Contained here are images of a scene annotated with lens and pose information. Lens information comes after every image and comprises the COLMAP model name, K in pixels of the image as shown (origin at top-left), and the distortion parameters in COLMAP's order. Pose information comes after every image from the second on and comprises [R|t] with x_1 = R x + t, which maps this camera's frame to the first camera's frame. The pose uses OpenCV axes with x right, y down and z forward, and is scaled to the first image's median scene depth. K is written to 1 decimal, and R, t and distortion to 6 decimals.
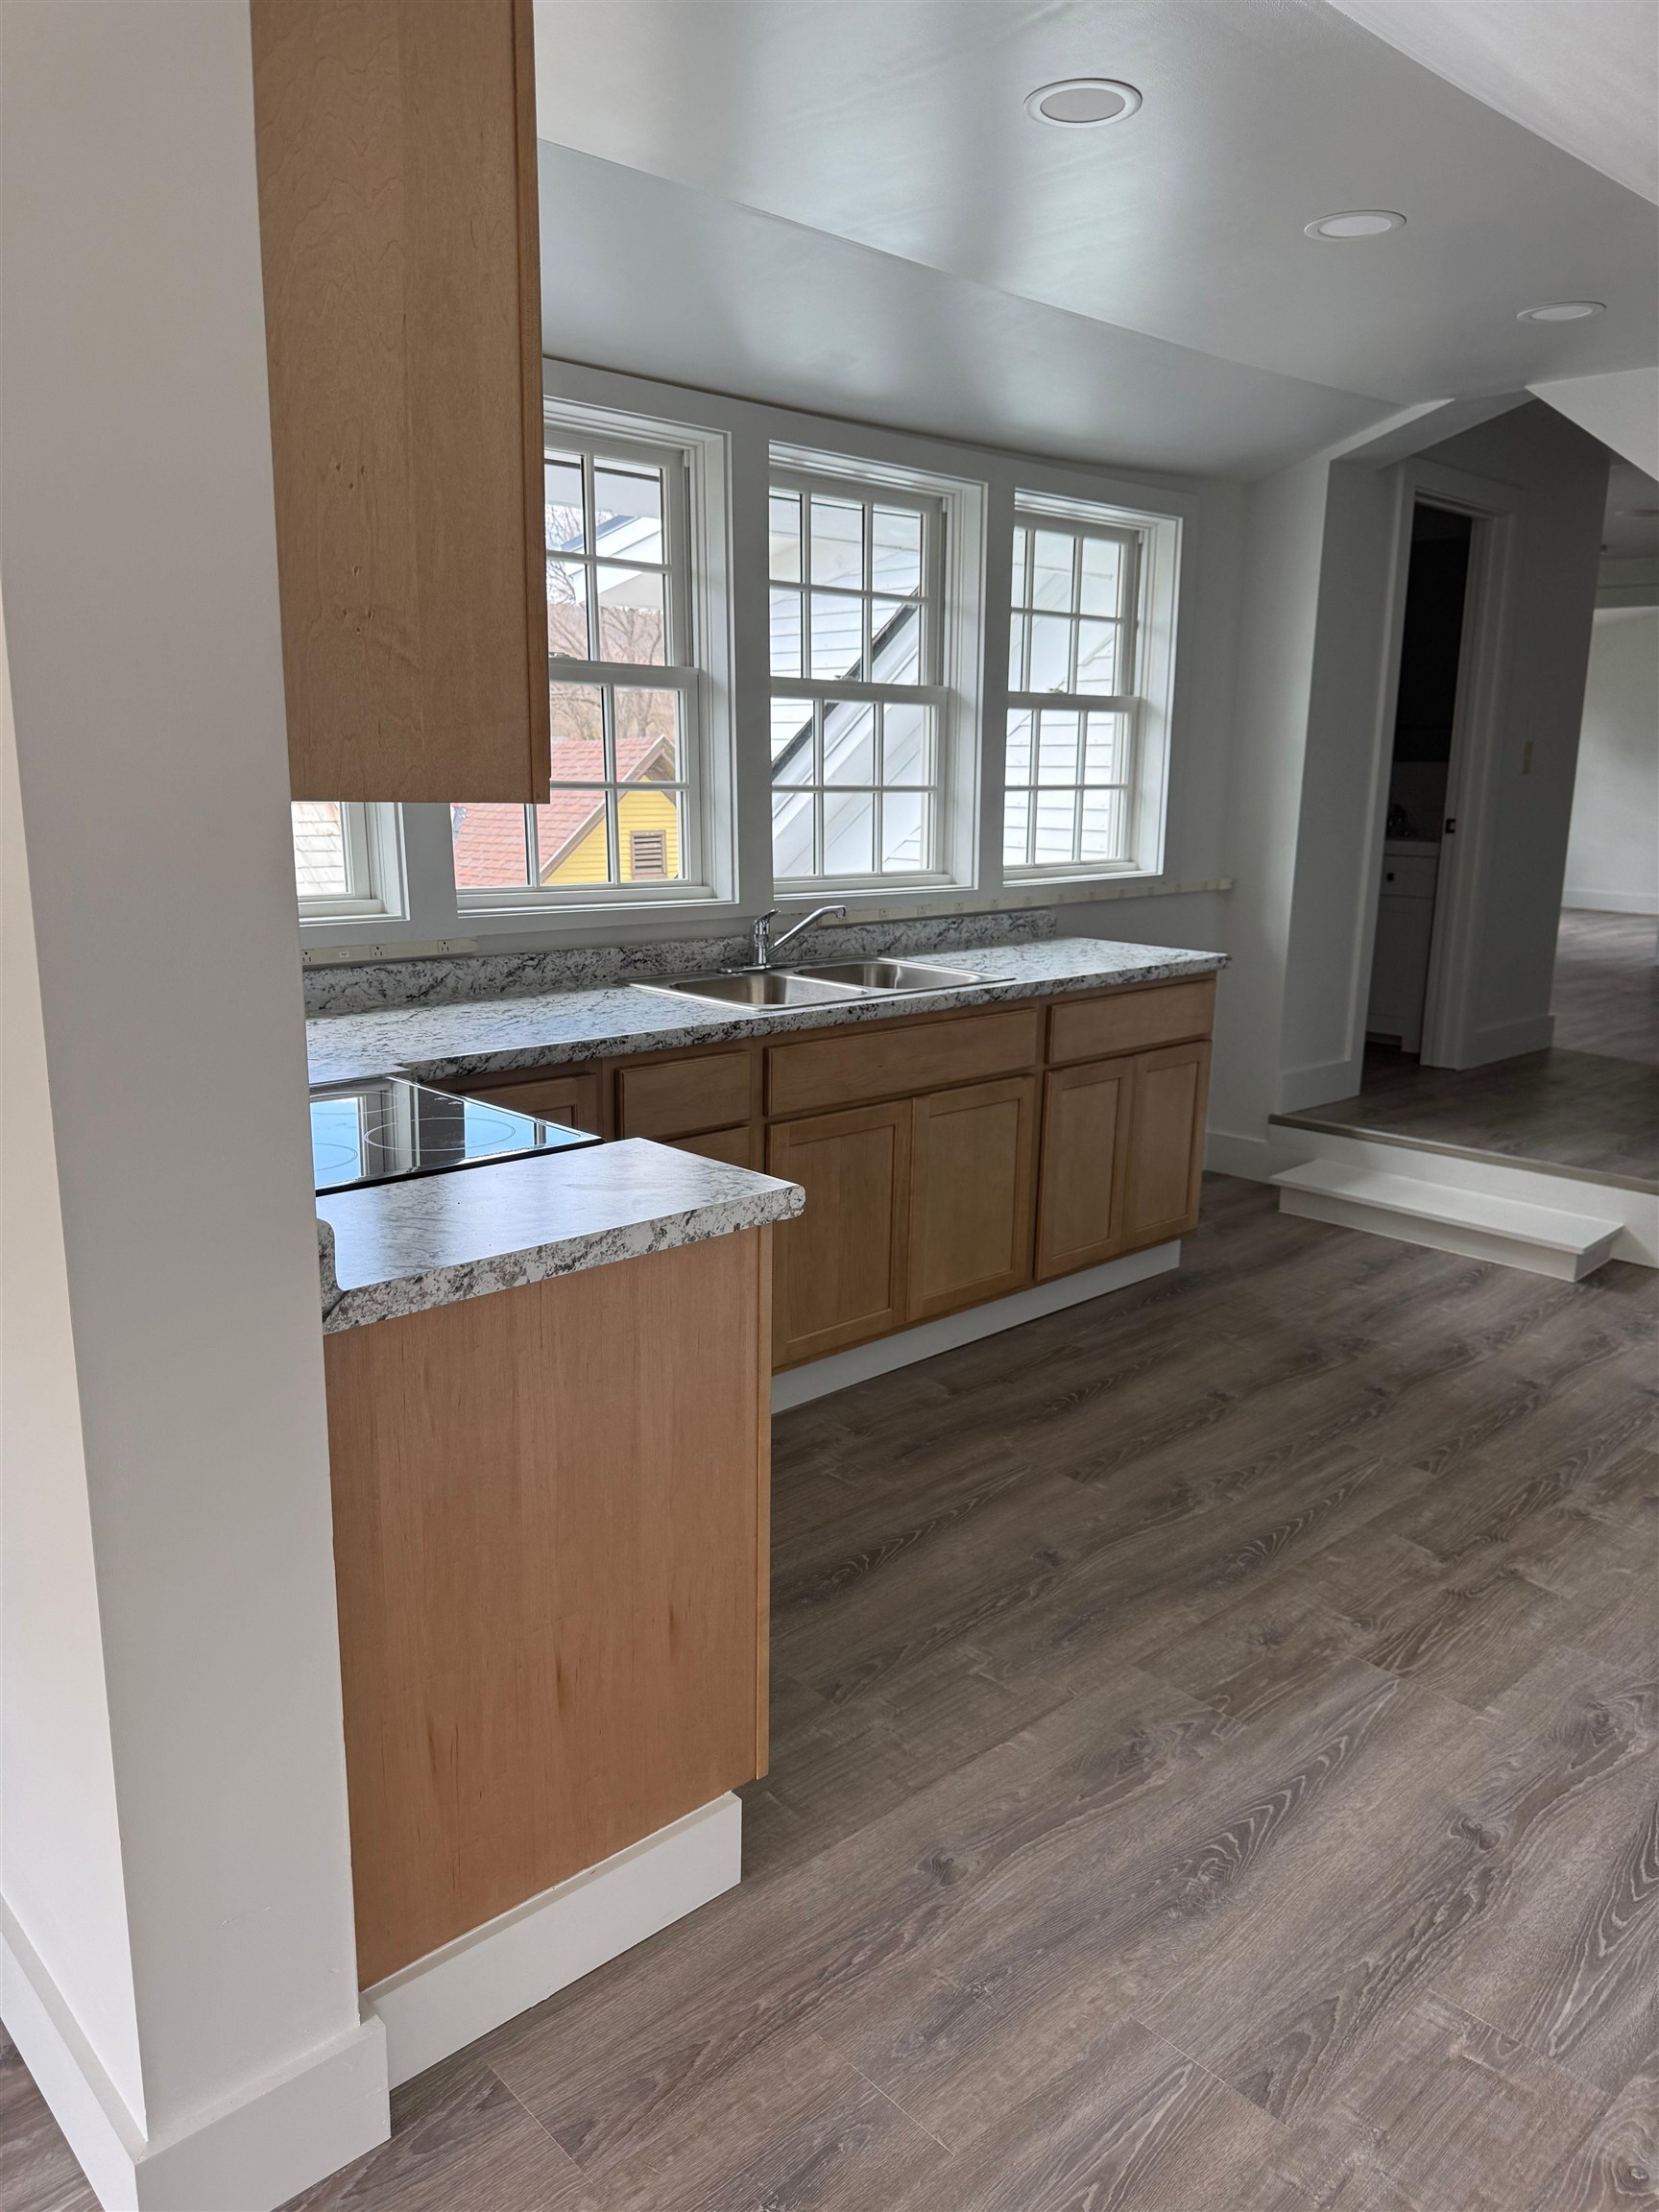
lens RADIAL K [[1557.9, 0, 829.5], [0, 1557.9, 1106.0], [0, 0, 1]] dist [0.086643, -0.107590]
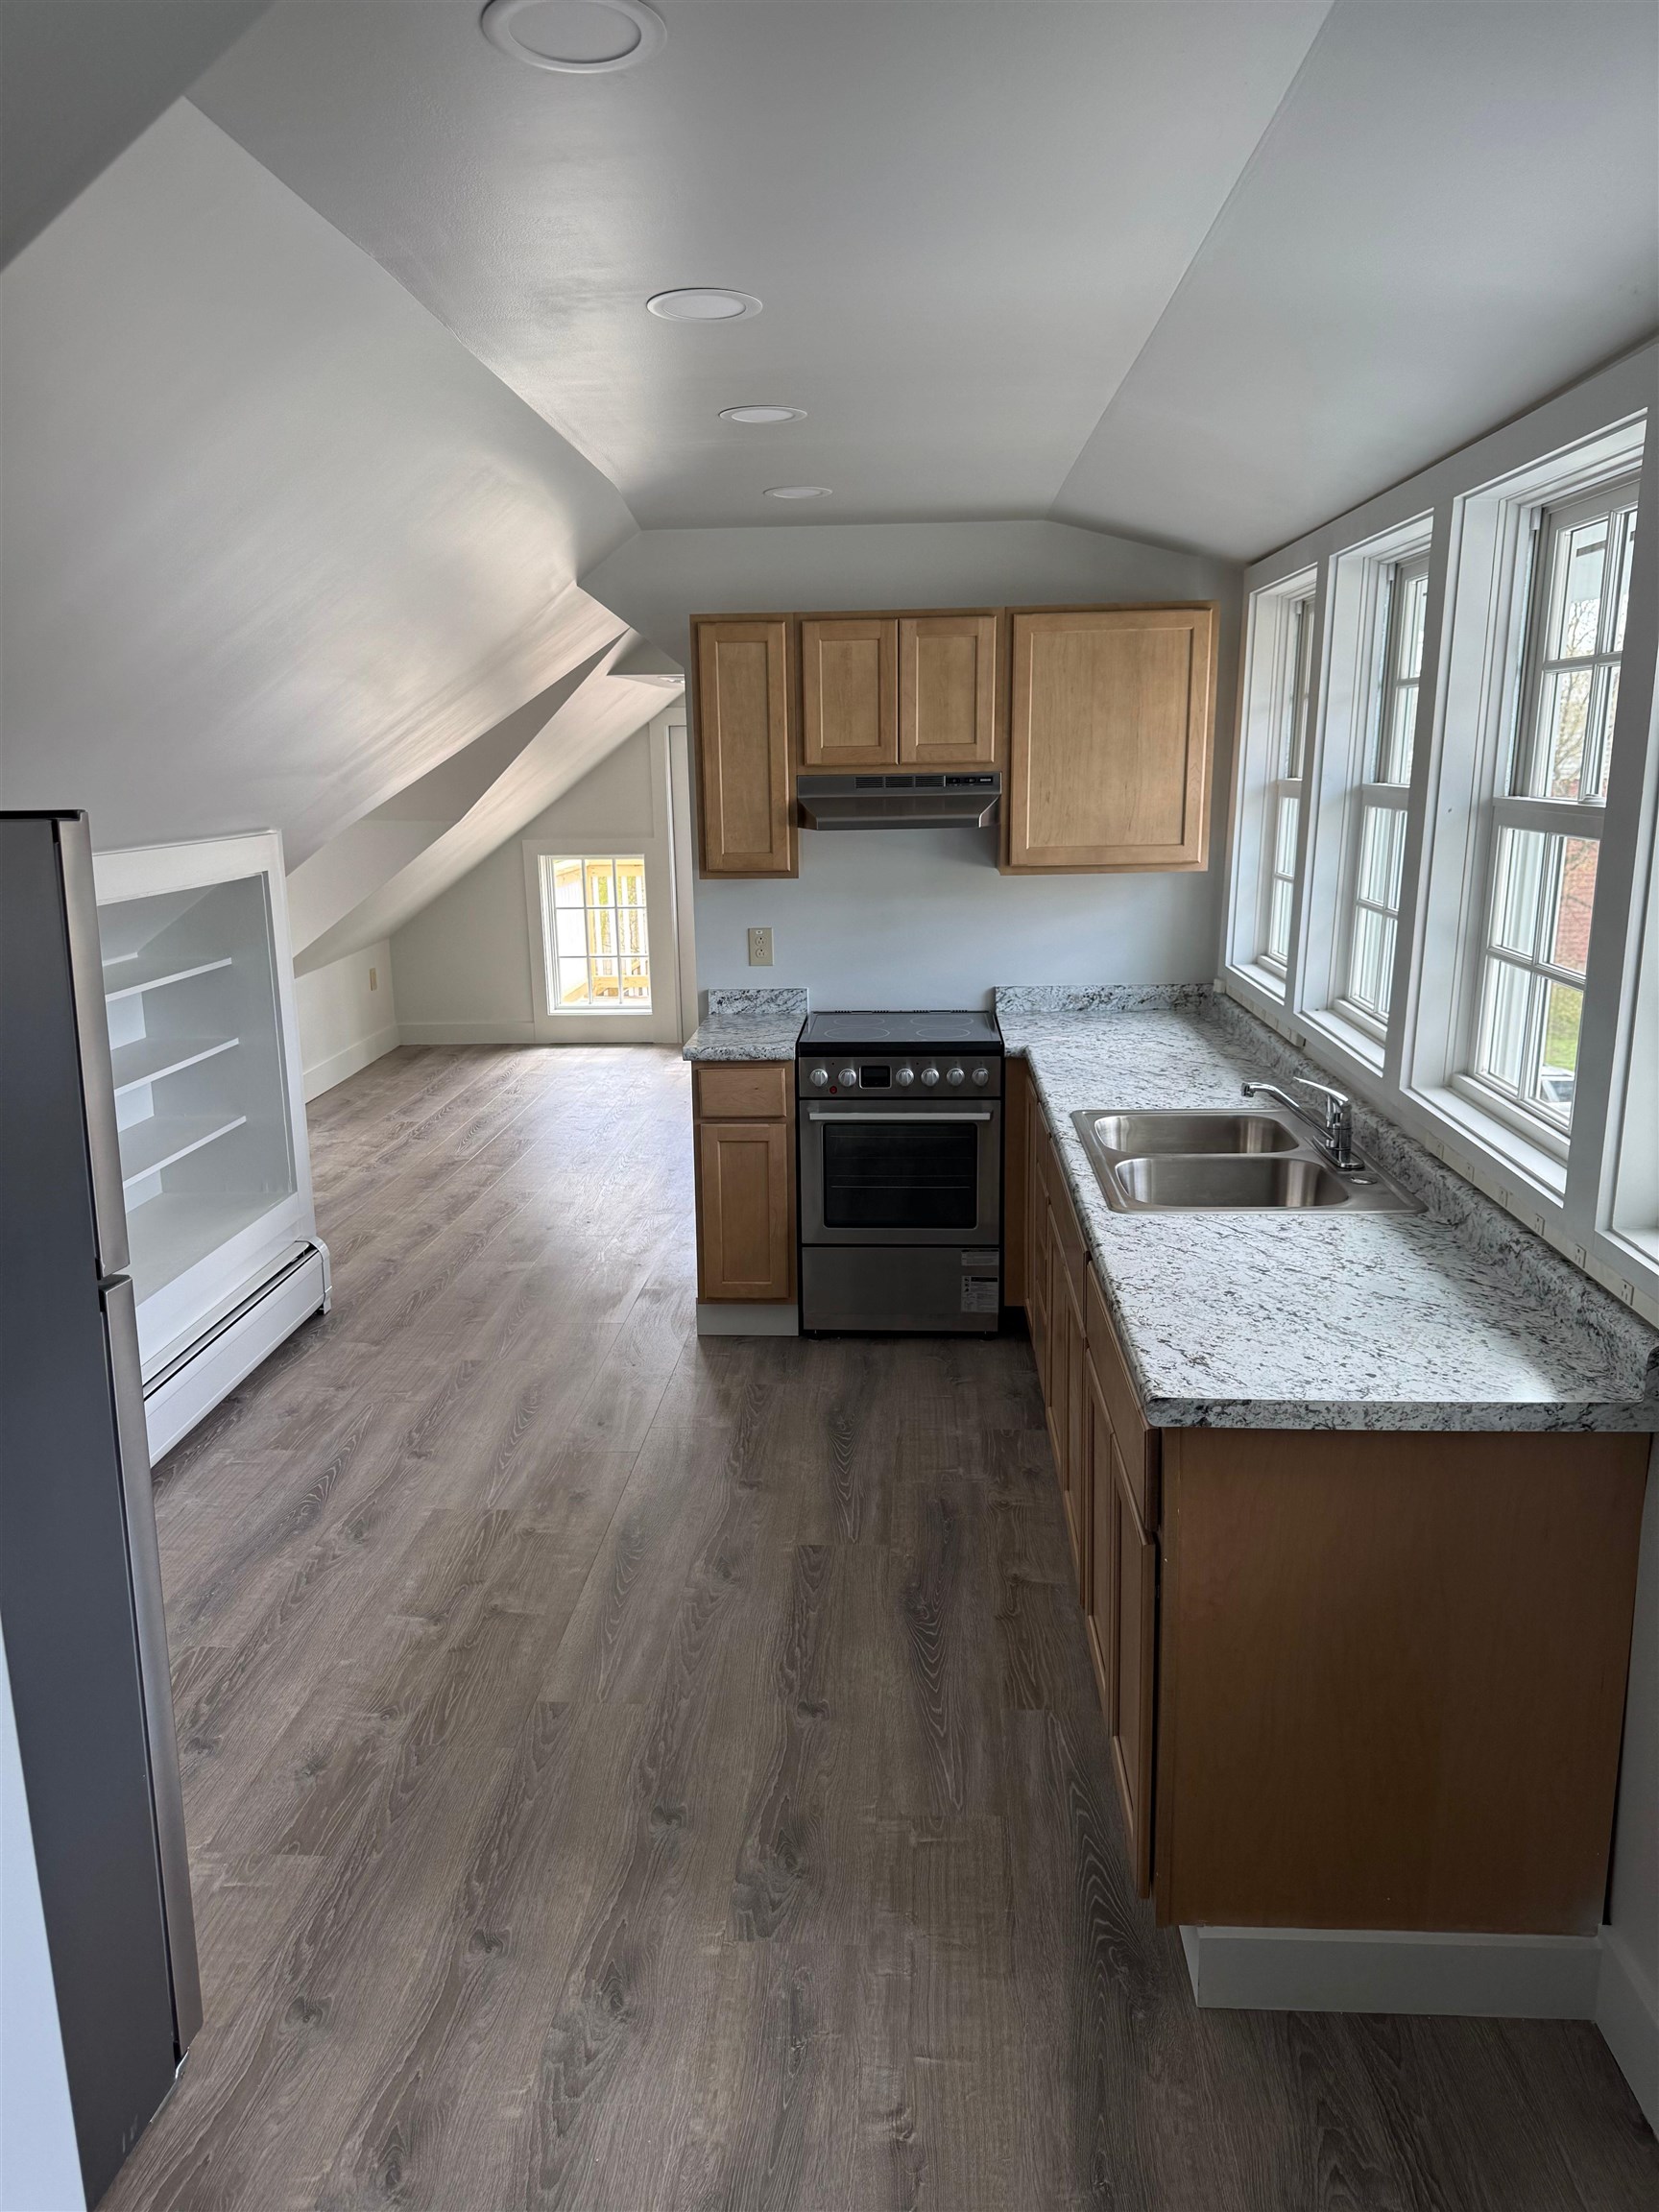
lens RADIAL K [[1557.9, 0, 829.5], [0, 1557.9, 1106.0], [0, 0, 1]] dist [0.086643, -0.107590]
pose [[-0.727397, 0.144309, -0.670871, 0.834751], [-0.147734, 0.921780, 0.358463, -0.437768], [0.670125, 0.359856, -0.649181, 1.602480]]
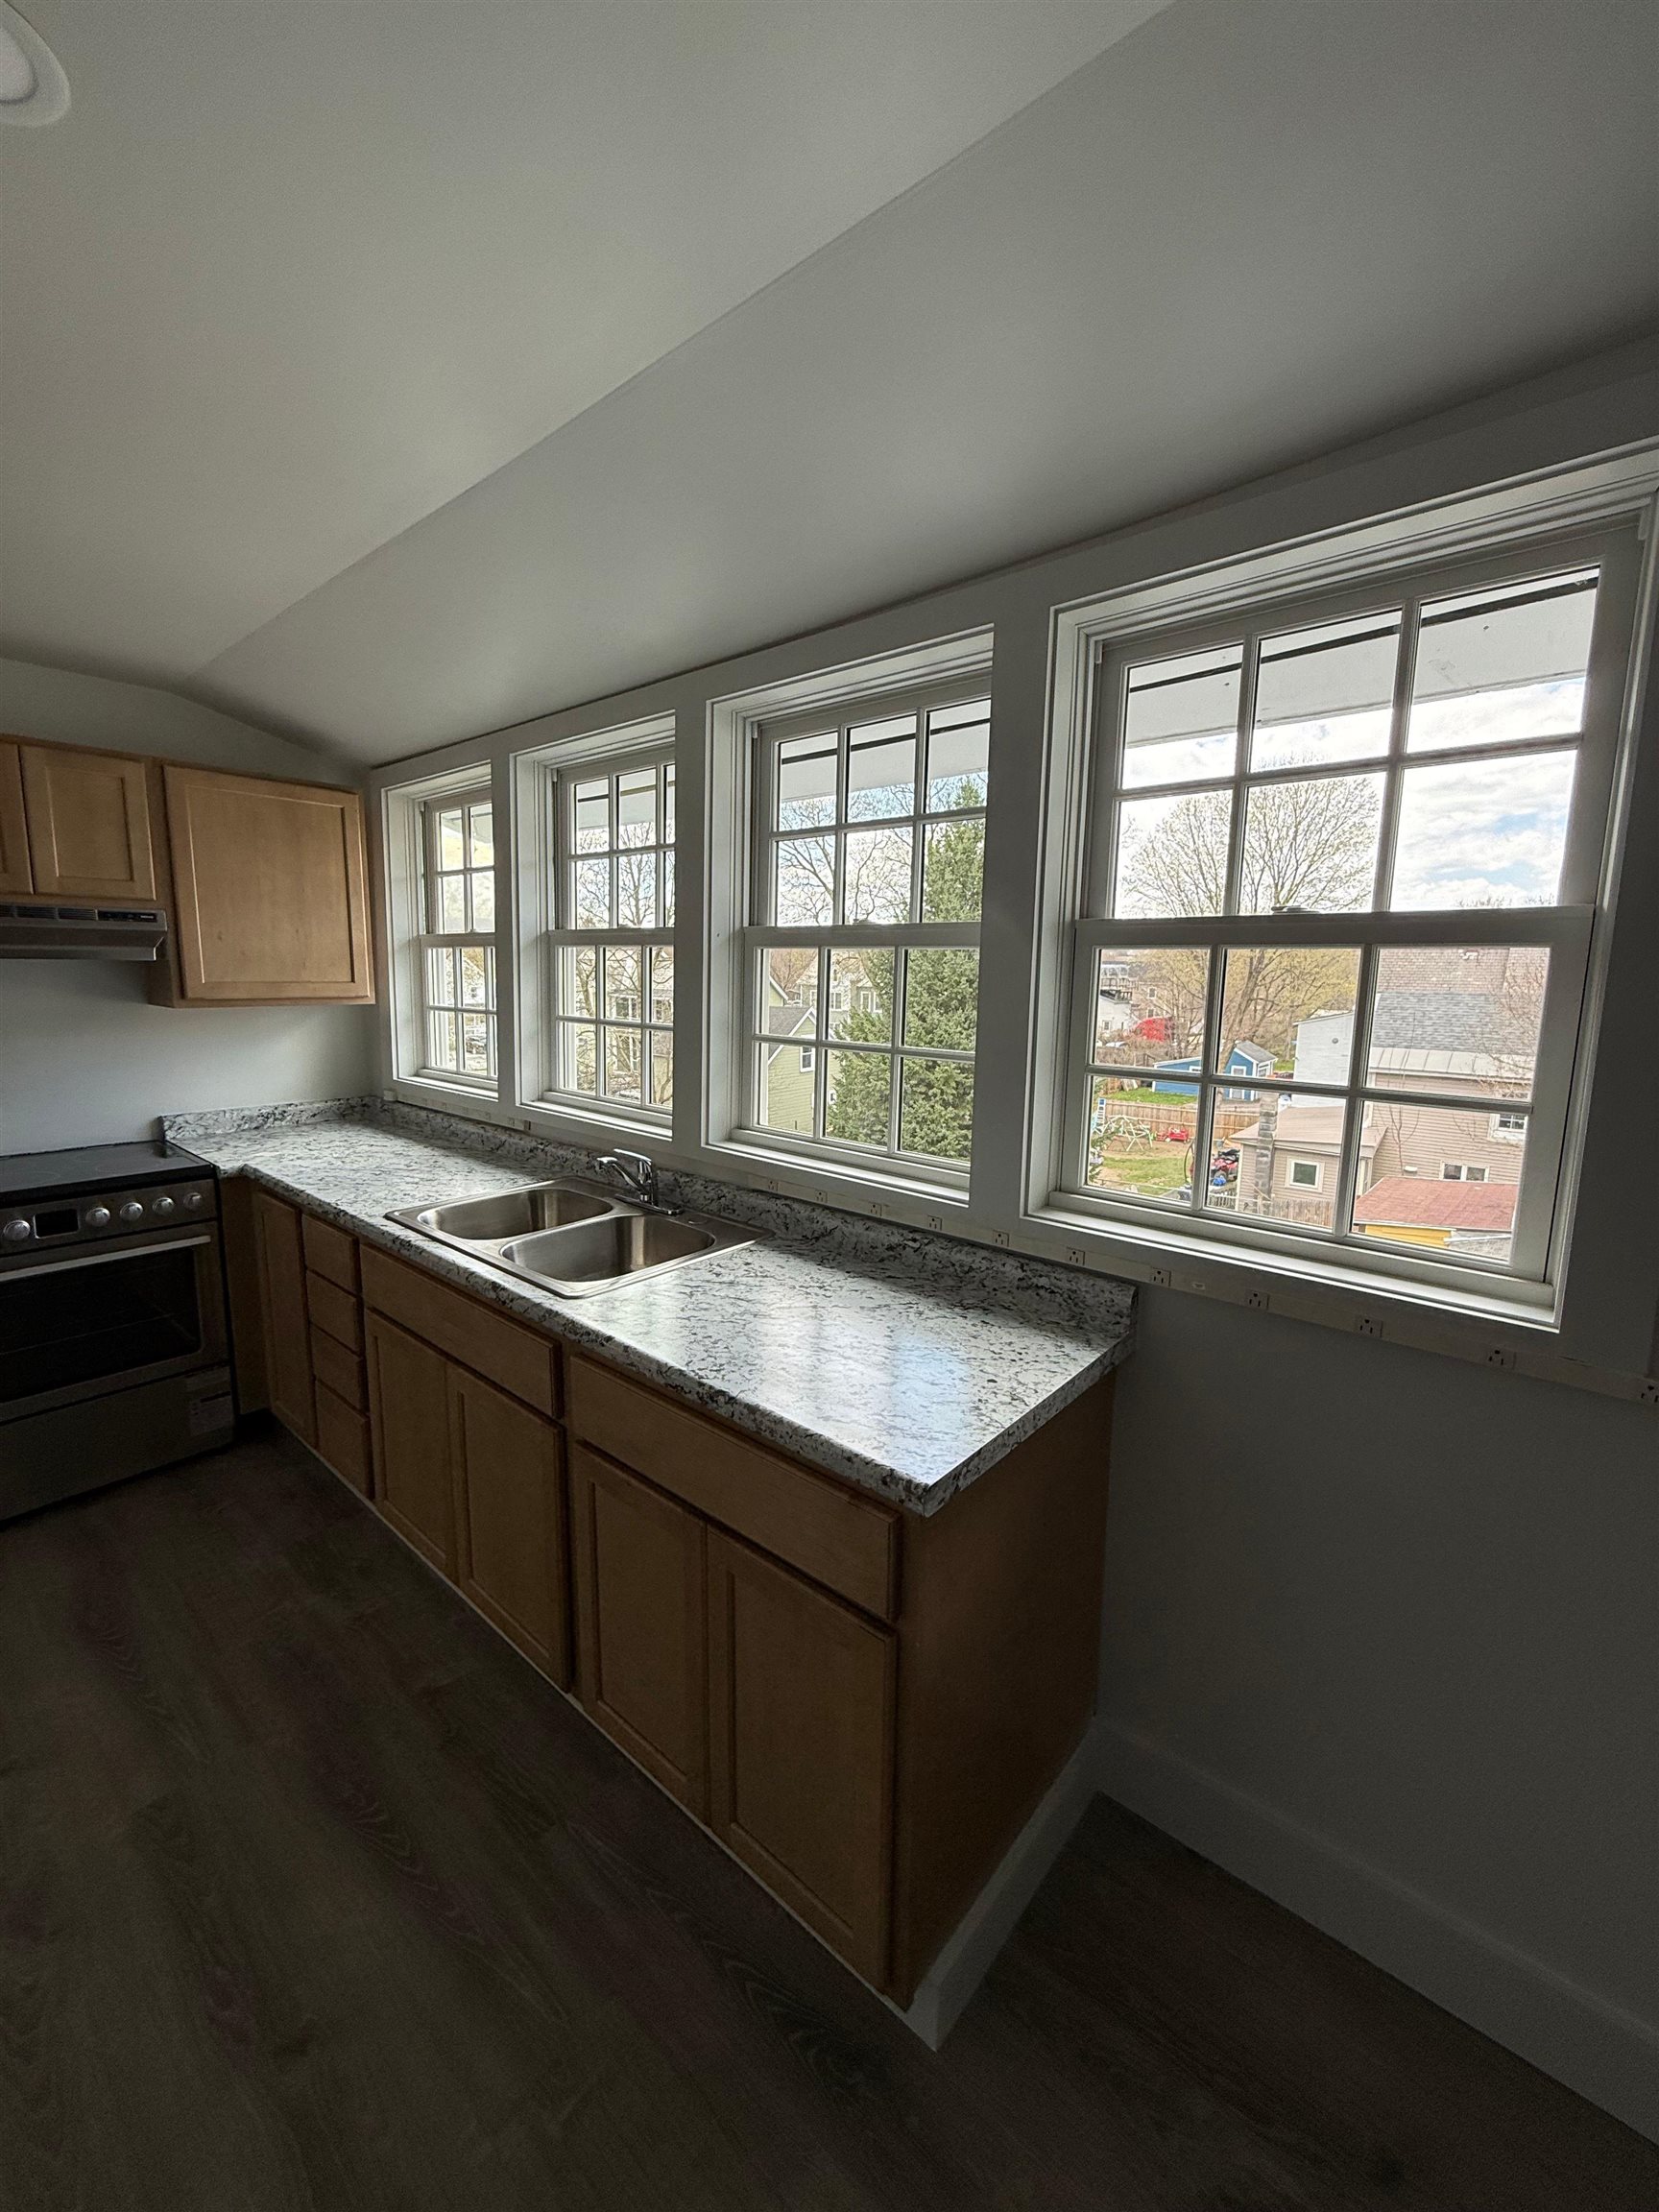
lens RADIAL K [[871.7, 0, 830.9], [0, 871.7, 1094.7], [0, 0, 1]] dist [-0.000063, -0.004138]
pose [[0.110394, 0.123002, -0.986247, 0.633223], [-0.232734, 0.967922, 0.094666, -0.288327], [0.966255, 0.219083, 0.135479, 1.216212]]
